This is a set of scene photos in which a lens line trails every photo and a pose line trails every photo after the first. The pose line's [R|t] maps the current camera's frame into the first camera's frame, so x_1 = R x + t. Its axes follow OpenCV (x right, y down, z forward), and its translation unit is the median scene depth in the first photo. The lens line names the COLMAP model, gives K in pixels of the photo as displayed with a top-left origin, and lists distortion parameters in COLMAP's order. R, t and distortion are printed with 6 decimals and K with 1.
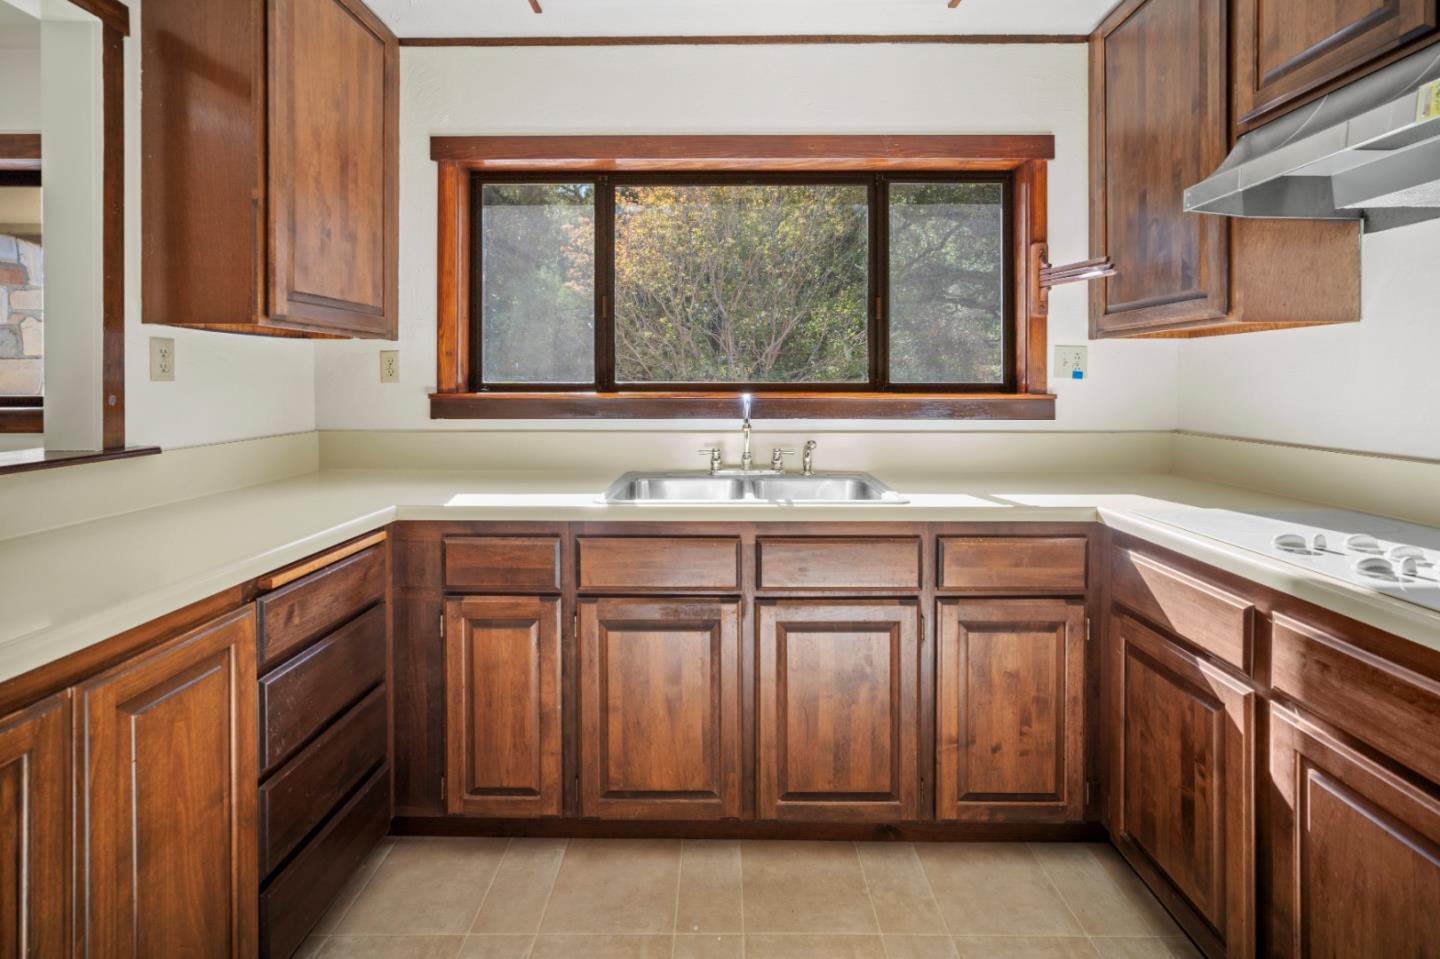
lens RADIAL K [[654.8, 0, 707.0], [0, 654.8, 383.0], [0, 0, 1]] dist [-0.009213, 0.005558]
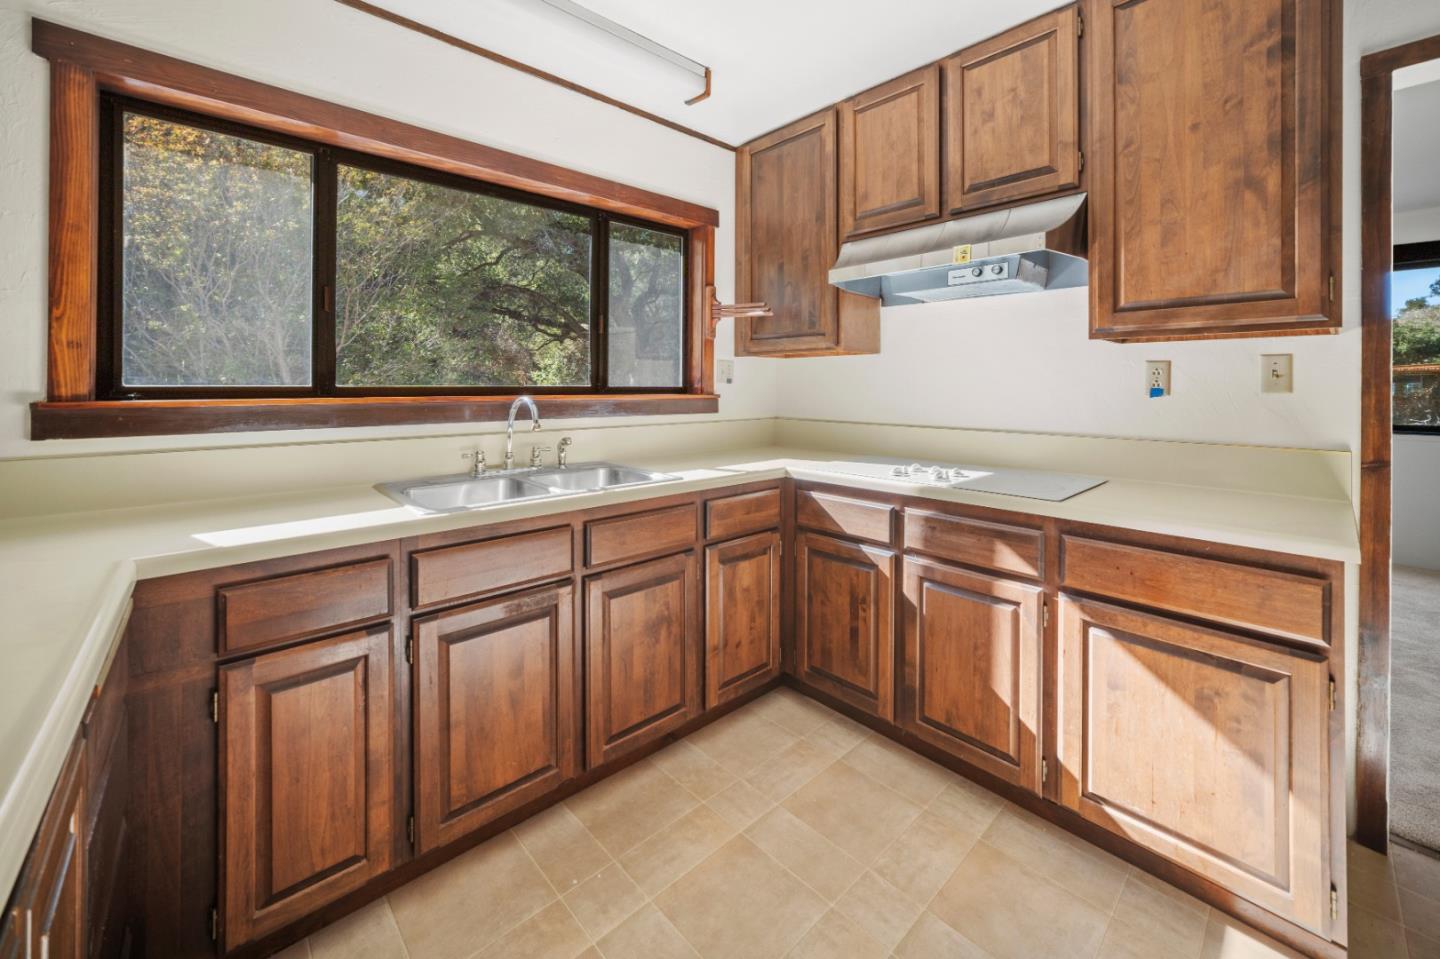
lens RADIAL K [[603.0, 0, 730.0], [0, 603.0, 382.1], [0, 0, 1]] dist [-0.012481, 0.004022]
pose [[0.703586, 0.004645, 0.710595, -0.485741], [0.000175, 0.999977, -0.006710, -0.000924], [-0.710610, 0.004845, 0.703569, 0.086036]]
